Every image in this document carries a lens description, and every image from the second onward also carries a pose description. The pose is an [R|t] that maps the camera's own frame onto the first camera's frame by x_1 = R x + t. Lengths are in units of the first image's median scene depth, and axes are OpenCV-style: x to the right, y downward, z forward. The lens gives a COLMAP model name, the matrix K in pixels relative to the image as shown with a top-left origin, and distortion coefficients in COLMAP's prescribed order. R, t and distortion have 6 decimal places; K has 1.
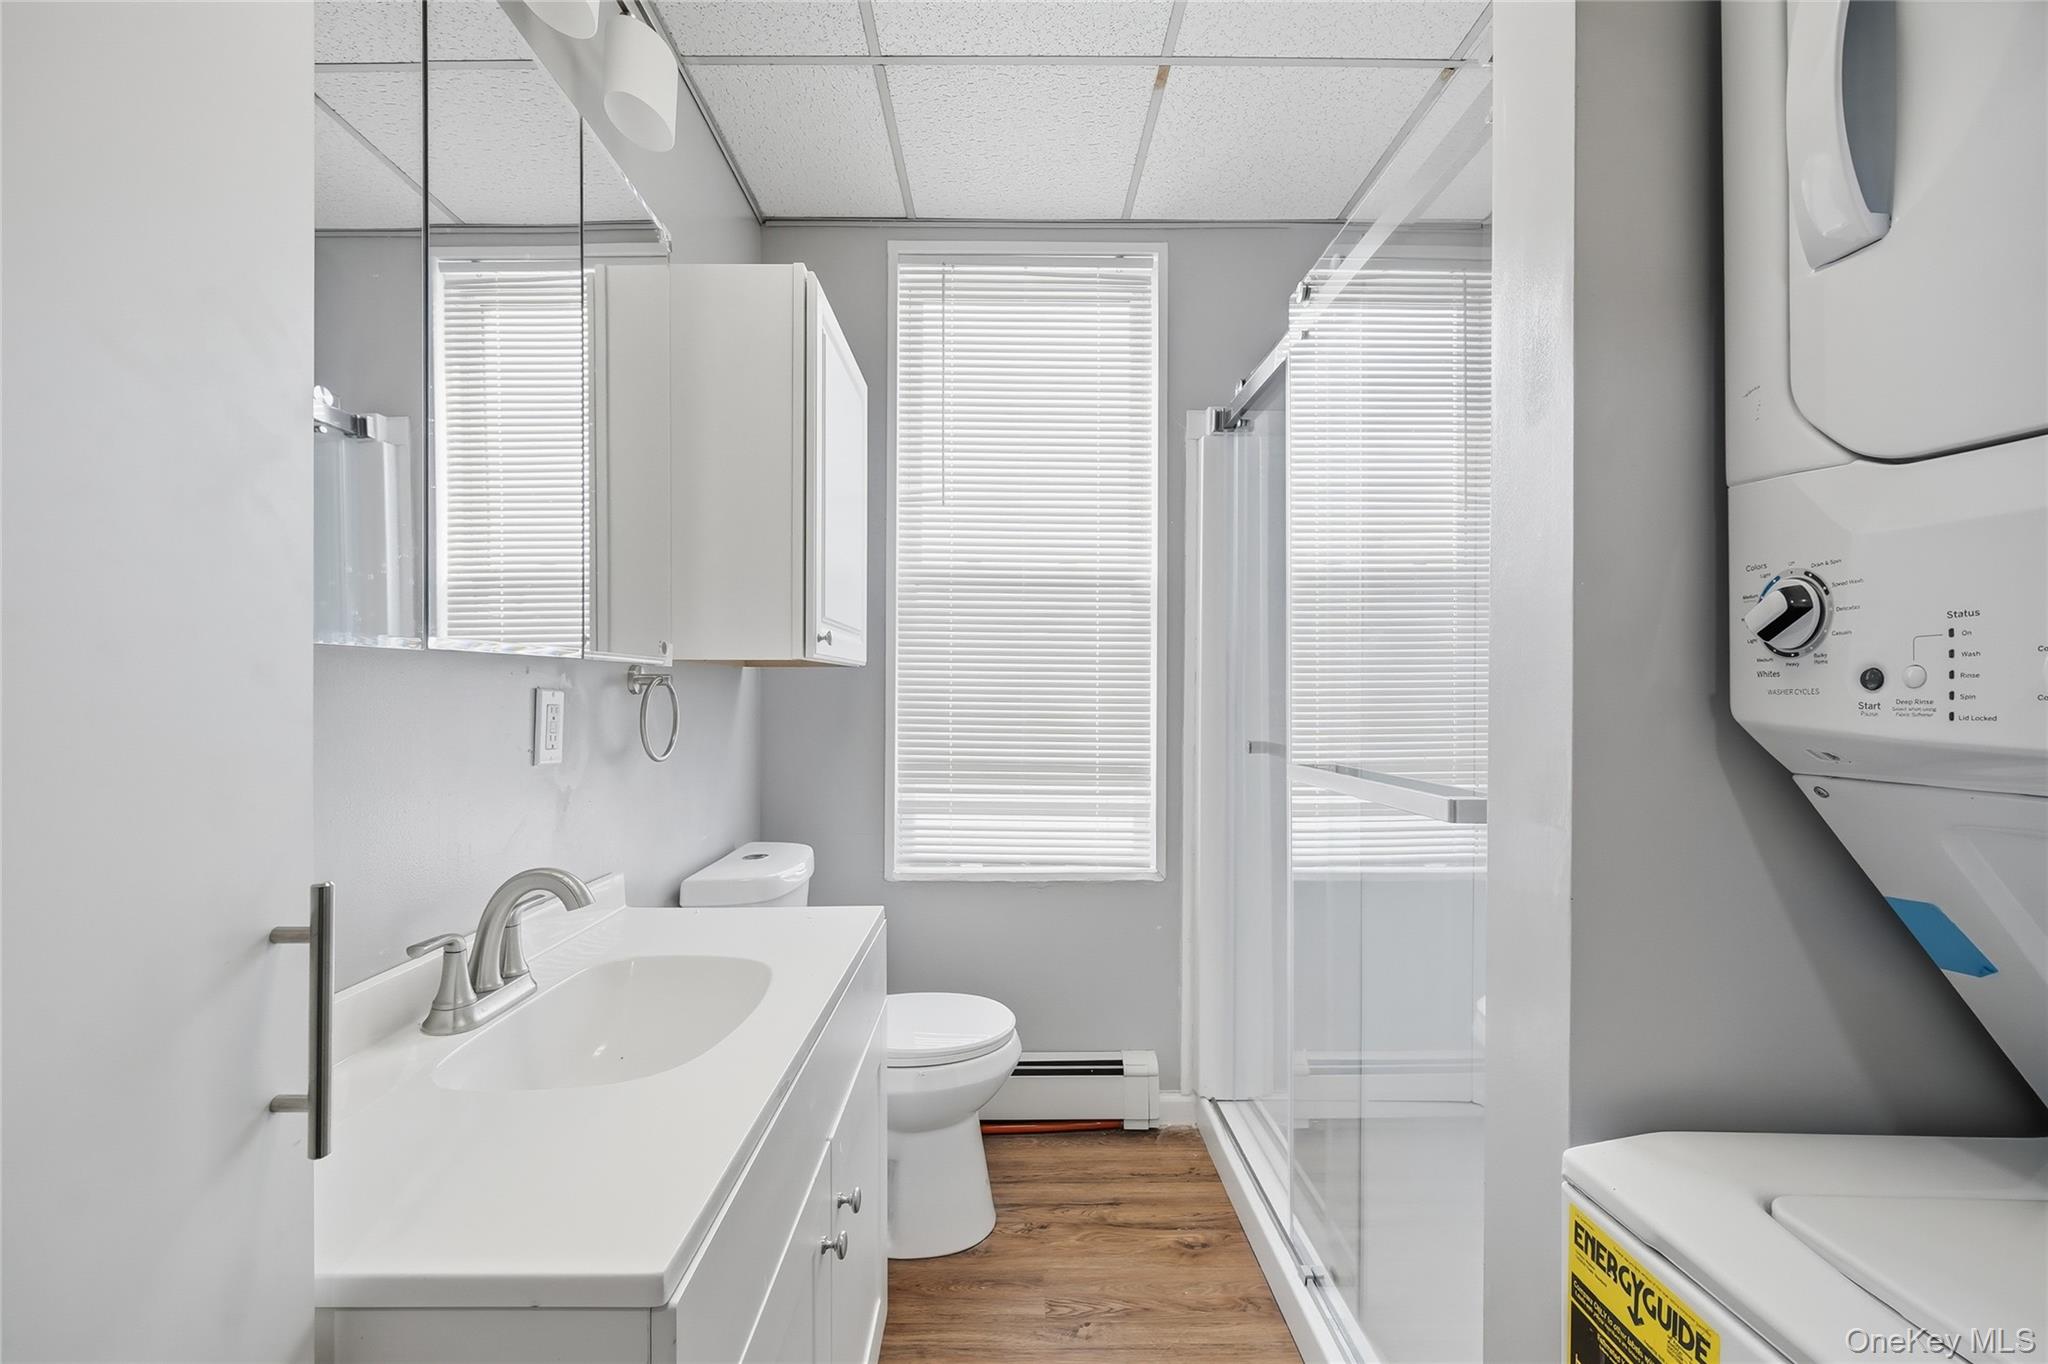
lens RADIAL K [[829.2, 0, 1004.1], [0, 829.2, 681.6], [0, 0, 1]] dist [-0.003455, 0.000506]
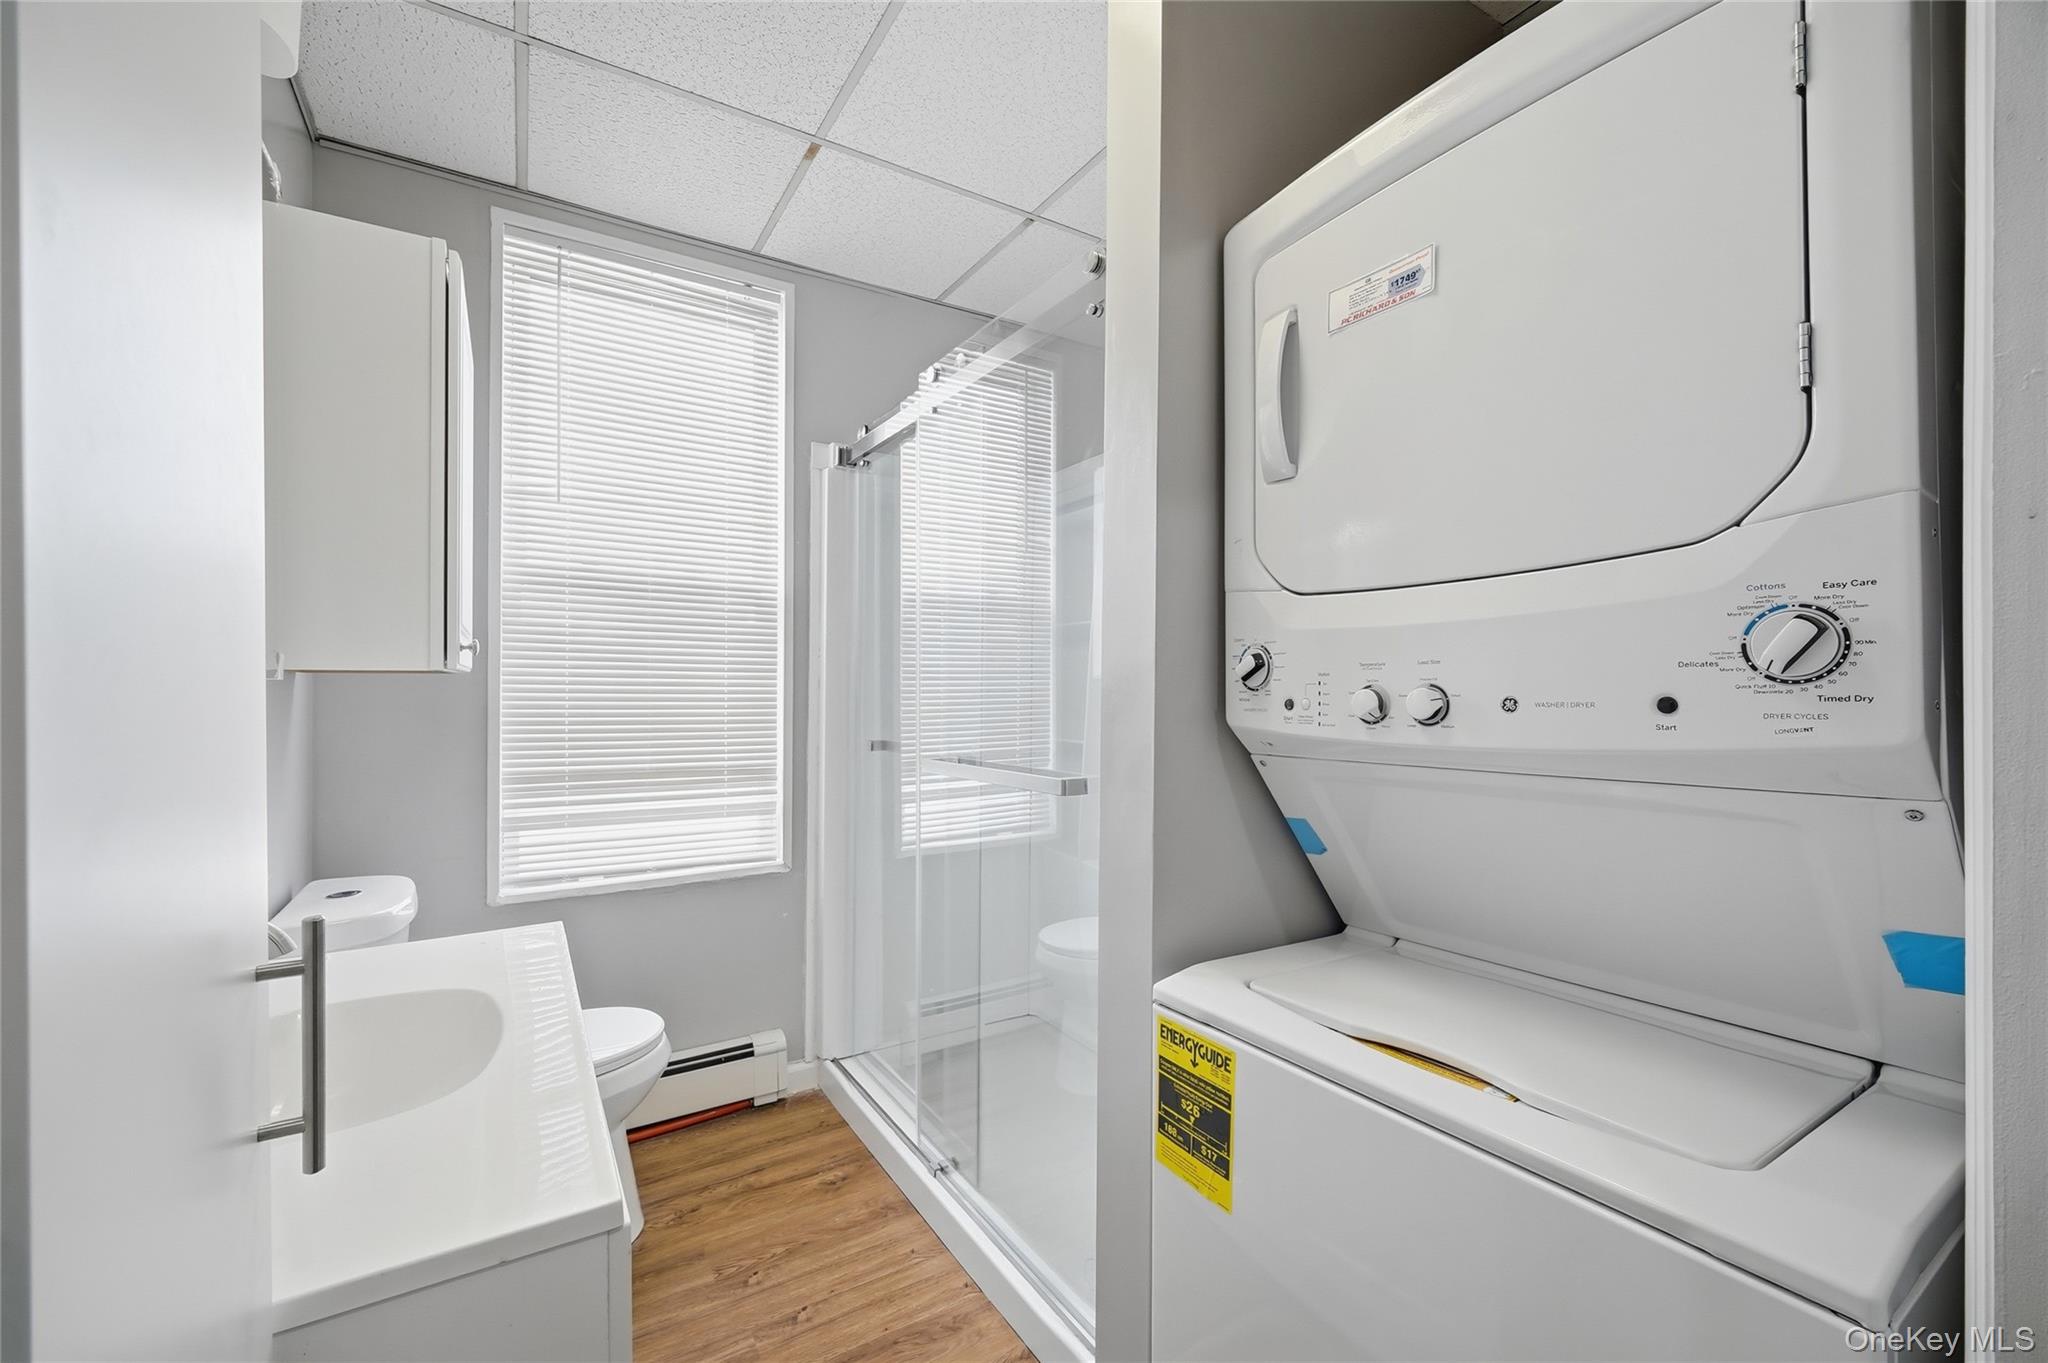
lens RADIAL K [[829.2, 0, 1004.4], [0, 829.2, 684.4], [0, 0, 1]] dist [-0.003455, 0.000506]
pose [[0.857543, 0.000104, 0.514412, -0.160091], [-0.004752, 0.999959, 0.007720, -0.018917], [-0.514390, -0.009065, 0.857508, -0.099169]]
